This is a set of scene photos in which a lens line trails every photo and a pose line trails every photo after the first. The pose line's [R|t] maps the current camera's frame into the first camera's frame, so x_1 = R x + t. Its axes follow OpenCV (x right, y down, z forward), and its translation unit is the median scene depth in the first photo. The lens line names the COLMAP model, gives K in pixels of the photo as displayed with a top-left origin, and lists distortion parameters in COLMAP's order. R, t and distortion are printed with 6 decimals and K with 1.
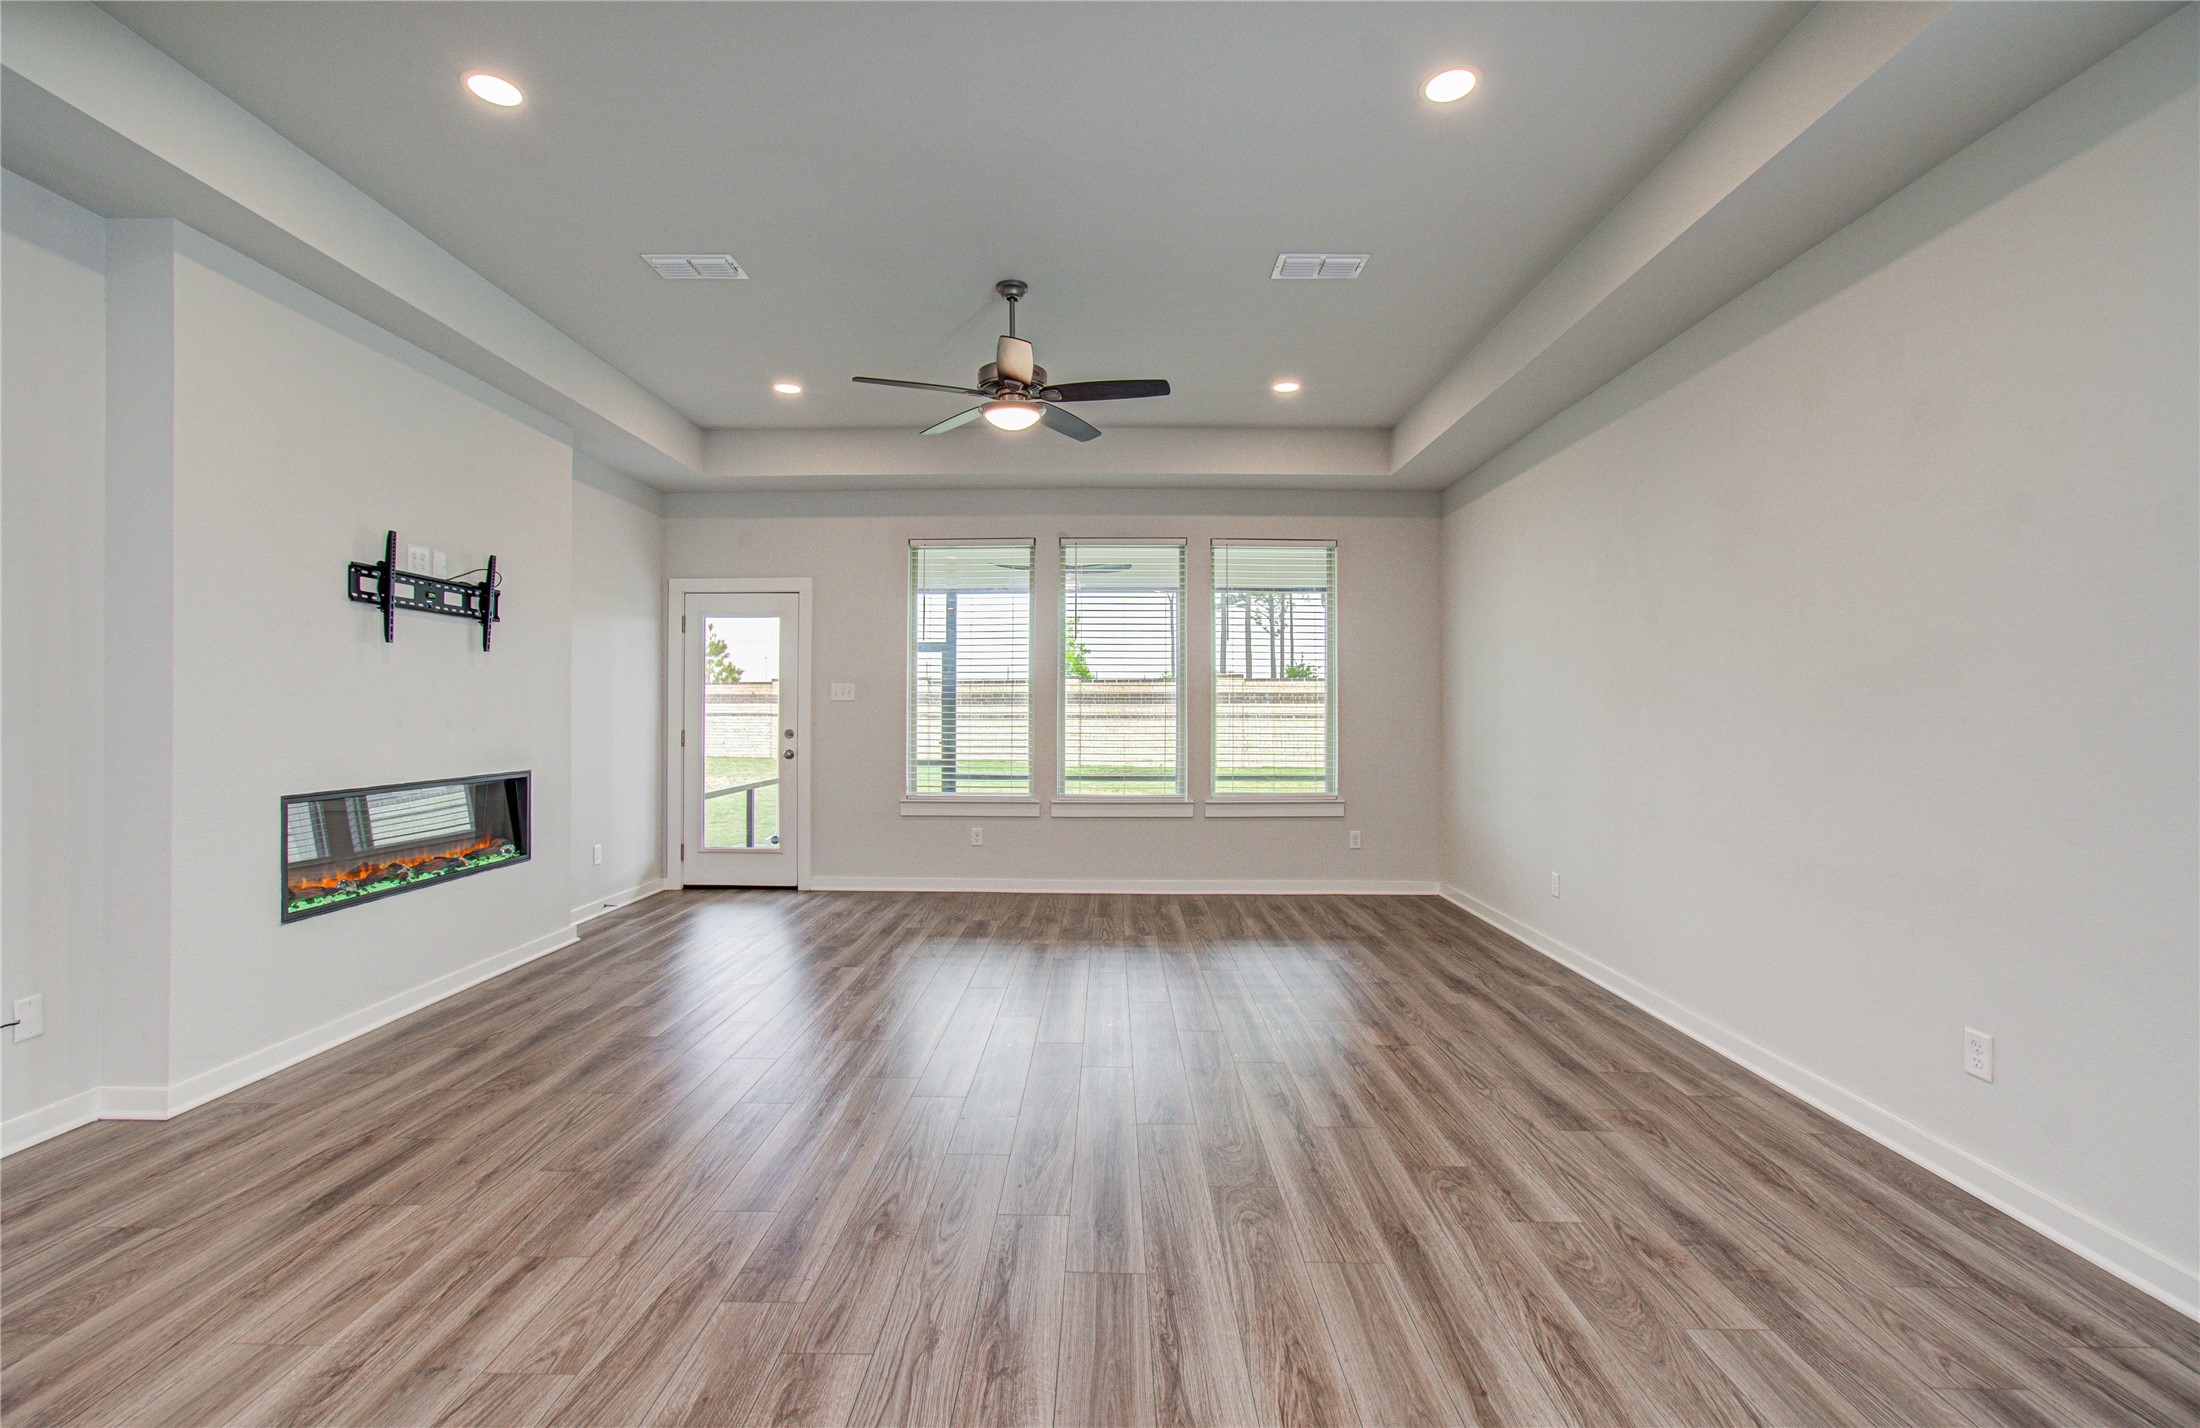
lens RADIAL K [[950.2, 0, 1093.2], [0, 950.2, 710.3], [0, 0, 1]] dist [0.000778, 0.001228]
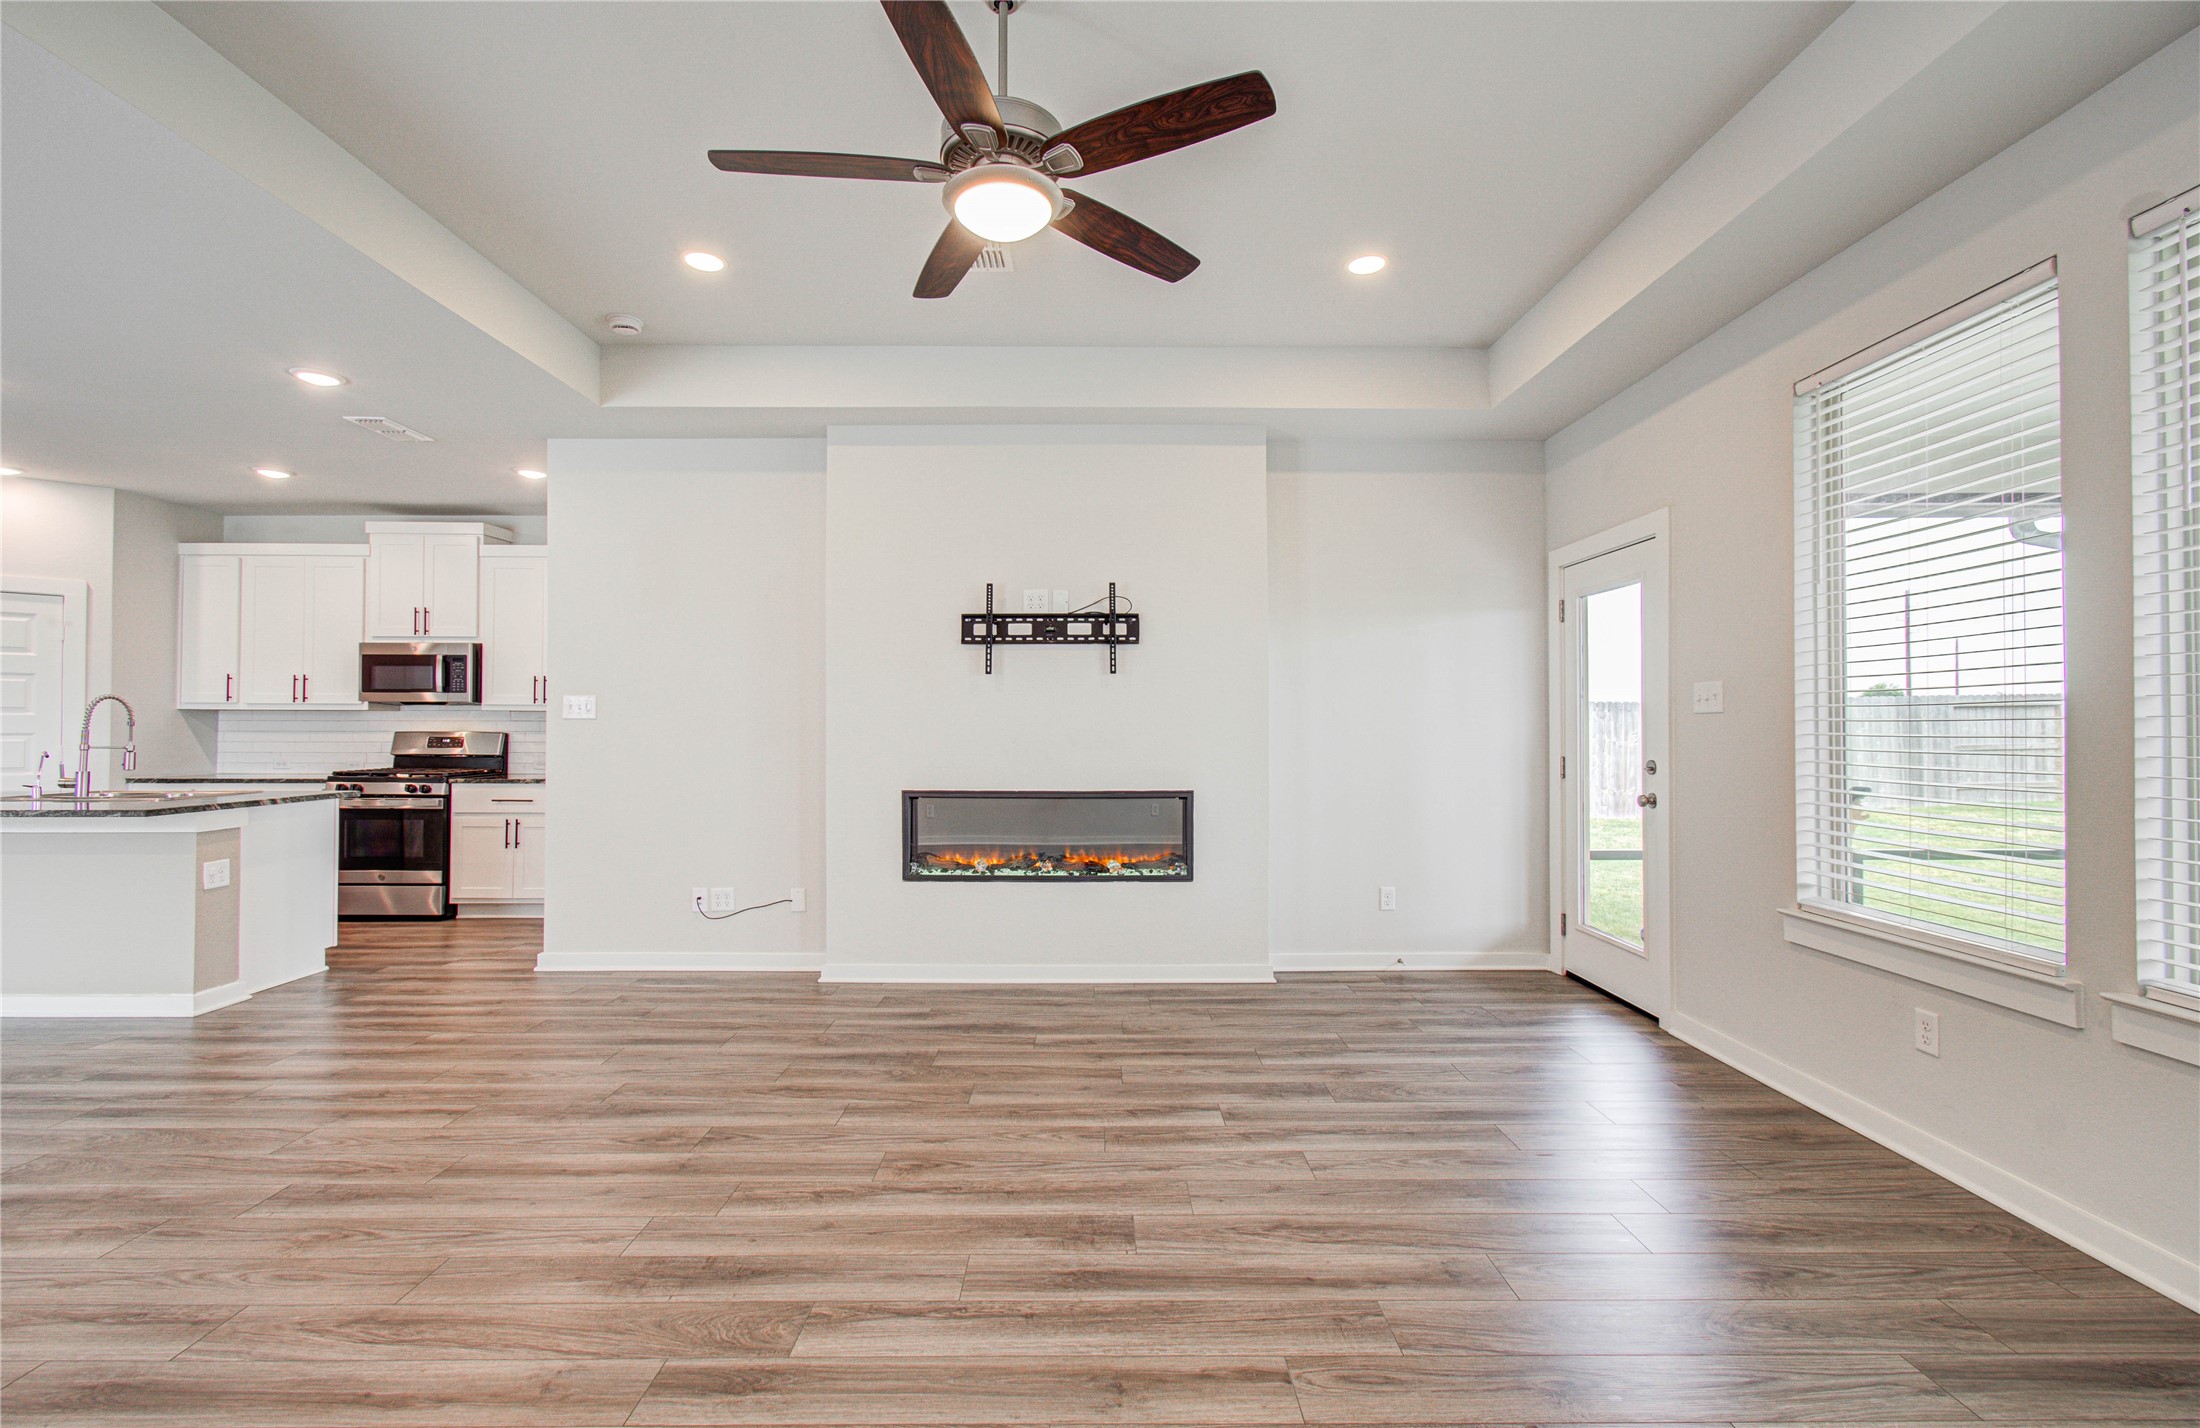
lens RADIAL K [[950.2, 0, 1093.2], [0, 950.2, 710.3], [0, 0, 1]] dist [0.000778, 0.001228]
pose [[0.017263, -0.019992, -0.999651, 0.411503], [-0.000114, 0.999800, -0.019997, 0.001665], [0.999851, 0.000459, 0.017257, 0.908997]]
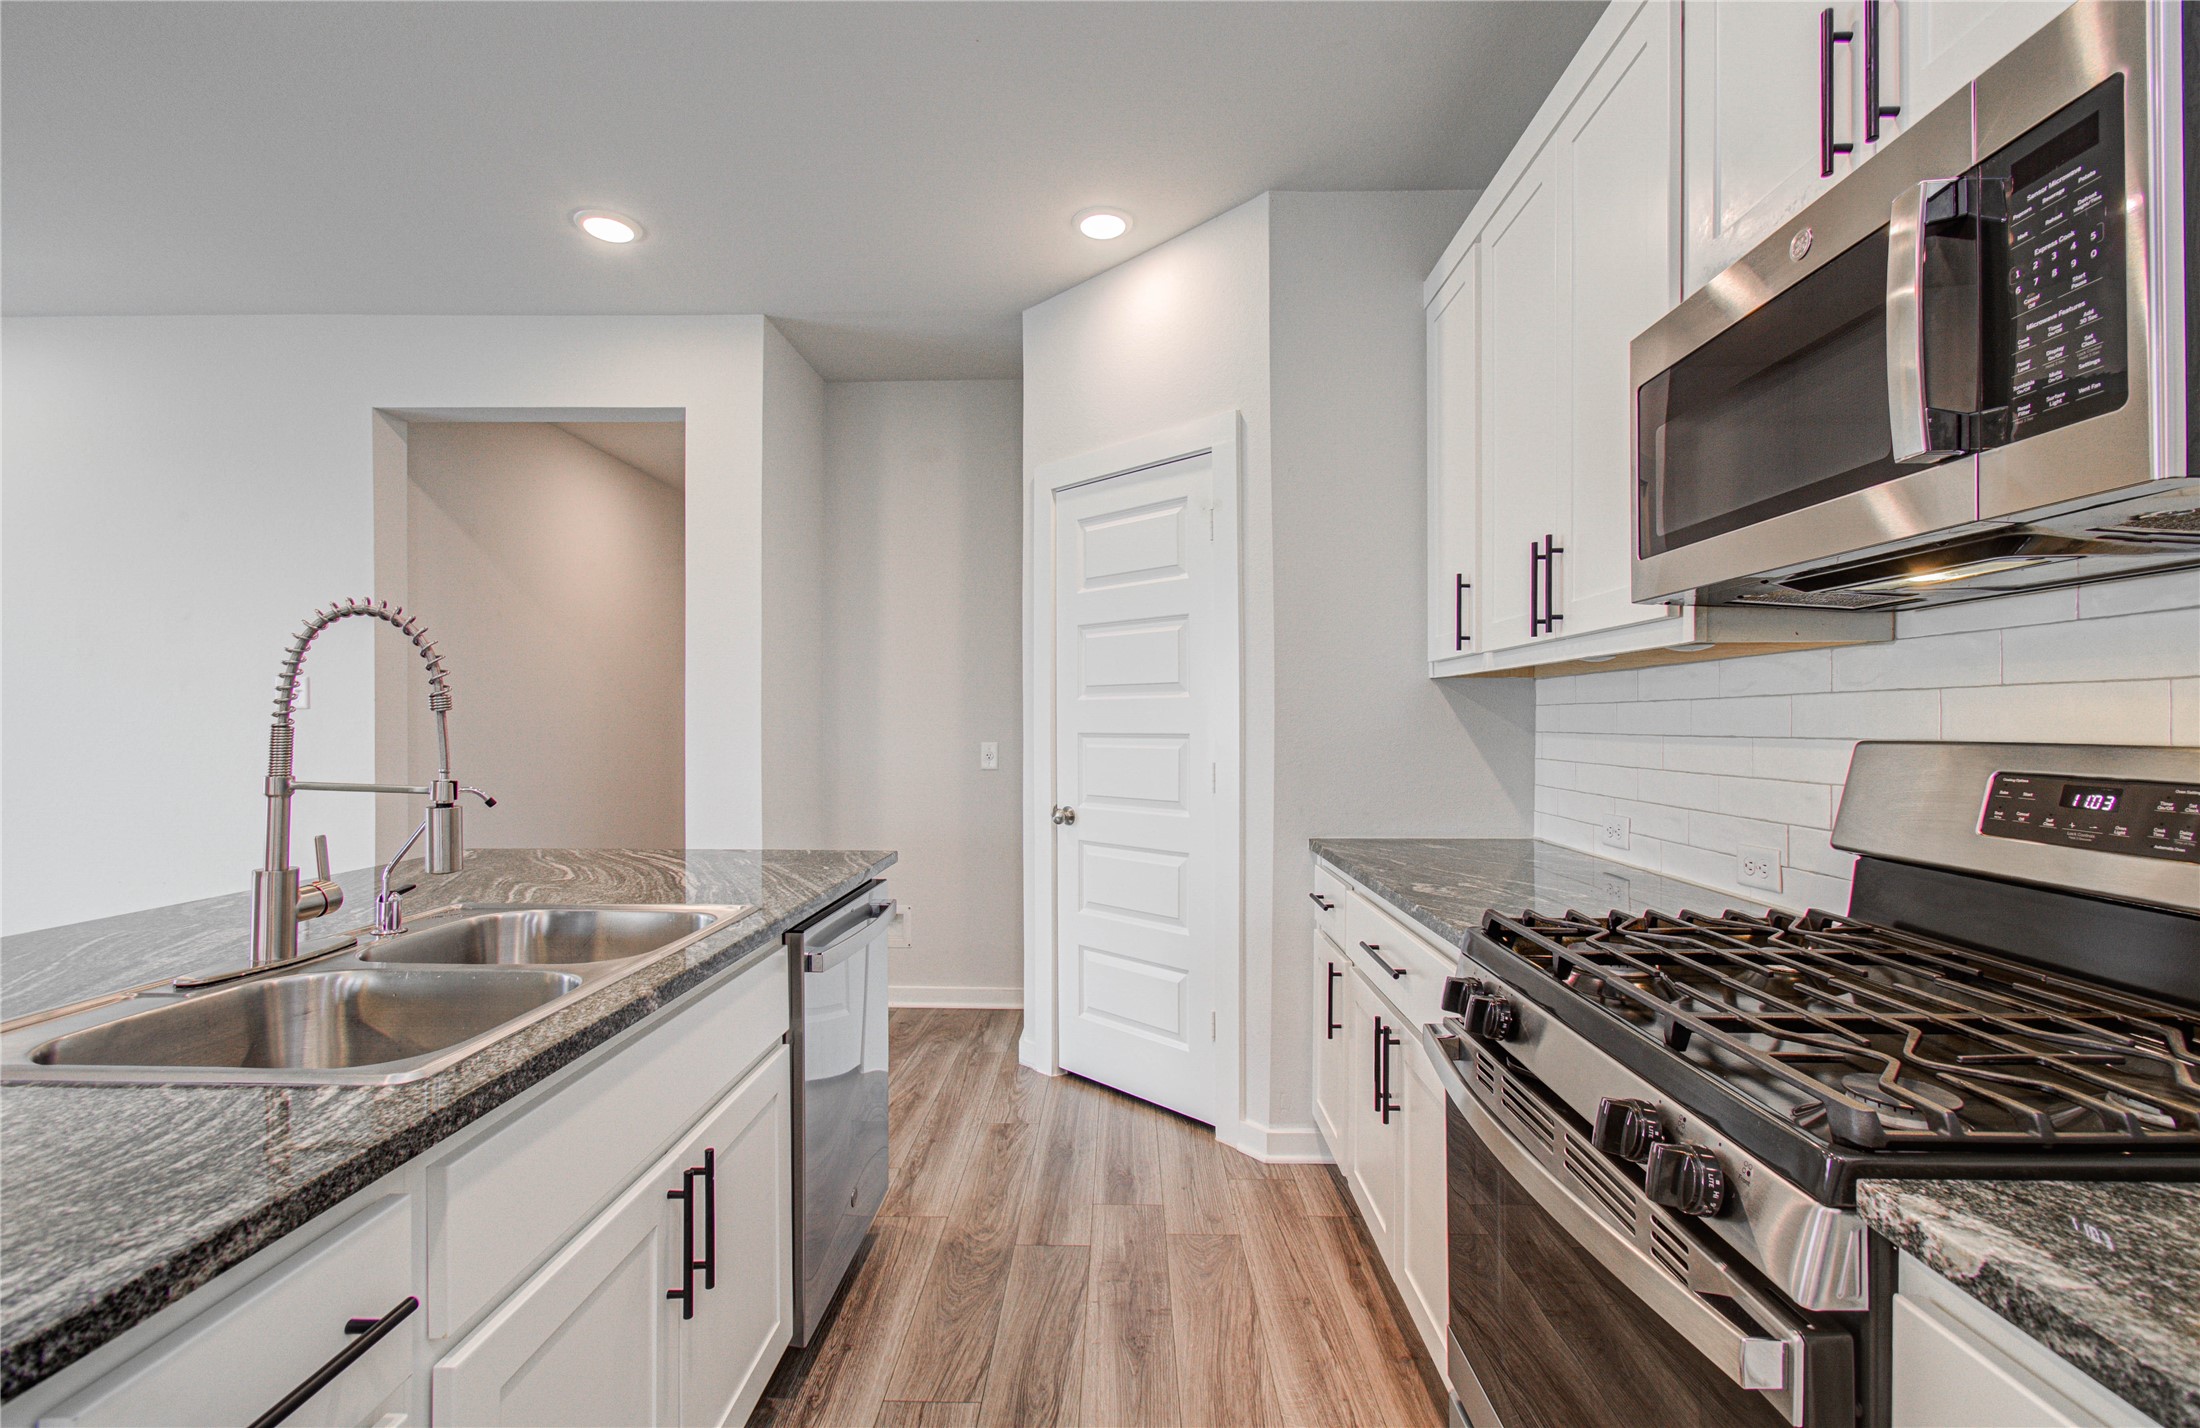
lens RADIAL K [[963.3, 0, 1107.1], [0, 963.3, 724.3], [0, 0, 1]] dist [-0.000732, 0.000109]
pose [[-0.999942, -0.004377, 0.009883, -0.825908], [-0.004399, 0.999988, -0.002244, 0.002177], [-0.009873, -0.002287, -0.999949, 0.177214]]
